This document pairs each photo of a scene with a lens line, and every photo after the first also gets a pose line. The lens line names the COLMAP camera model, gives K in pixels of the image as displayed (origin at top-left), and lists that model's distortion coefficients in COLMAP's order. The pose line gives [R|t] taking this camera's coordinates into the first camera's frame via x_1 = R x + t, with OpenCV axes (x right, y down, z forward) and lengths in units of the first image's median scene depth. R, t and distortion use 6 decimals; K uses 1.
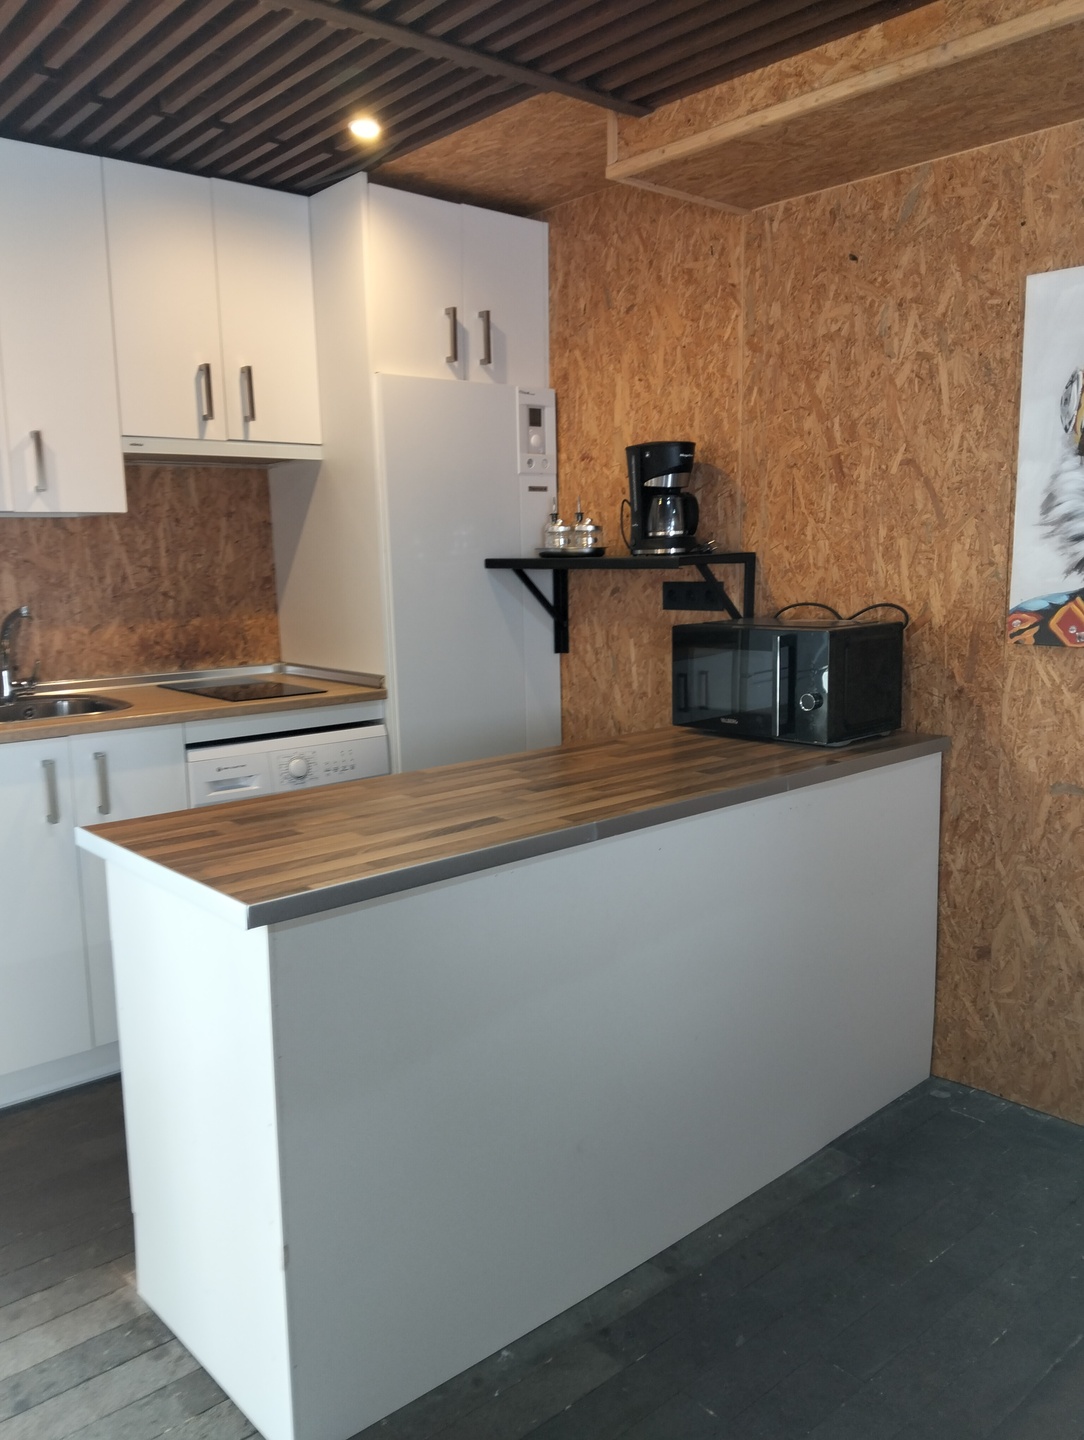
lens RADIAL K [[1130.0, 0, 552.1], [0, 1130.0, 720.9], [0, 0, 1]] dist [0.066202, -0.122555]
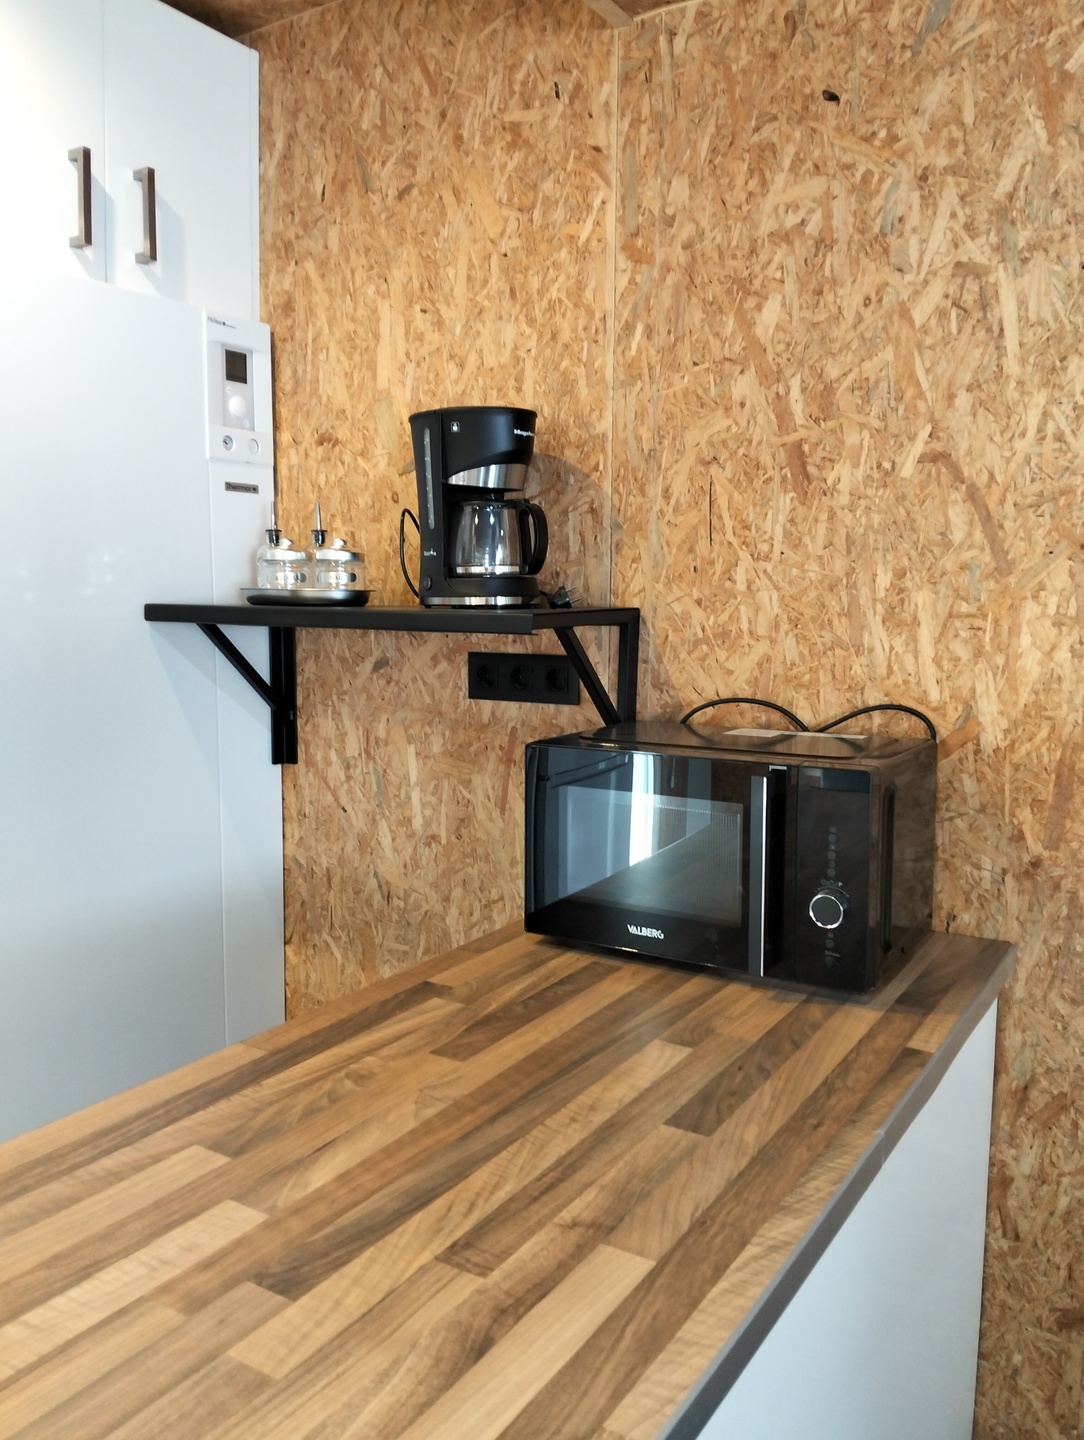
lens RADIAL K [[1130.0, 0, 569.6], [0, 1130.0, 738.0], [0, 0, 1]] dist [0.066202, -0.122555]
pose [[0.959768, -0.003191, 0.280774, -0.019682], [0.011721, 0.999519, -0.028708, -0.070180], [-0.280548, 0.030844, 0.959344, 0.486657]]
